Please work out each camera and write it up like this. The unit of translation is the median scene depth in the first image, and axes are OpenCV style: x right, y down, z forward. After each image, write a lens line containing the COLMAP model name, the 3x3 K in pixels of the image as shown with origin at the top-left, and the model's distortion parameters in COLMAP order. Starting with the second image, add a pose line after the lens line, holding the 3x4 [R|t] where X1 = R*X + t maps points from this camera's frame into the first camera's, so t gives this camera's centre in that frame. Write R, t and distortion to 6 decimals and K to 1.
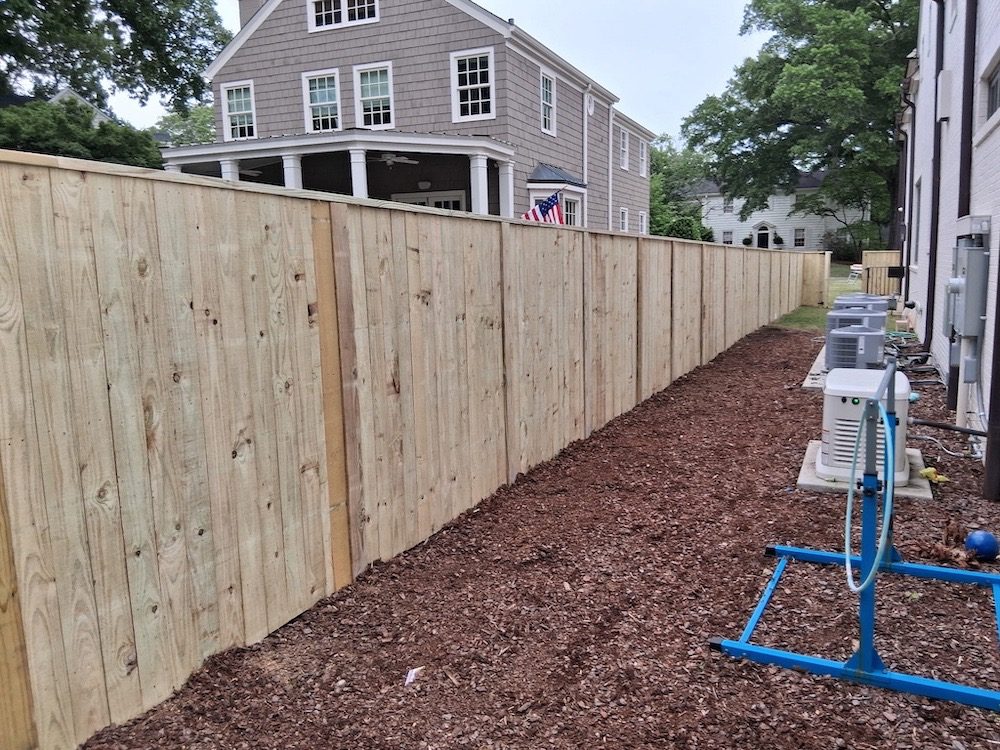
lens RADIAL K [[773.4, 0, 500.0], [0, 773.4, 375.0], [0, 0, 1]] dist [0.003245, -0.001658]
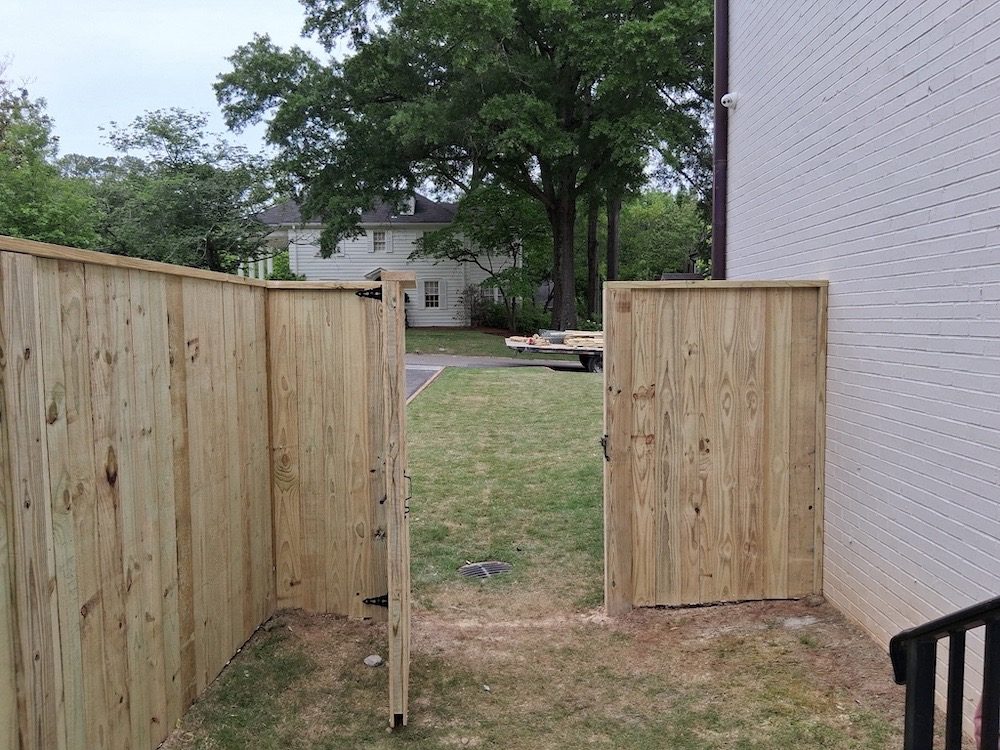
lens RADIAL K [[773.4, 0, 500.0], [0, 773.4, 375.0], [0, 0, 1]] dist [0.003245, -0.001658]
pose [[0.911545, -0.018618, 0.410779, 0.173928], [0.051946, 0.996185, -0.070119, -0.059549], [-0.407907, 0.085255, 0.909035, 0.390497]]
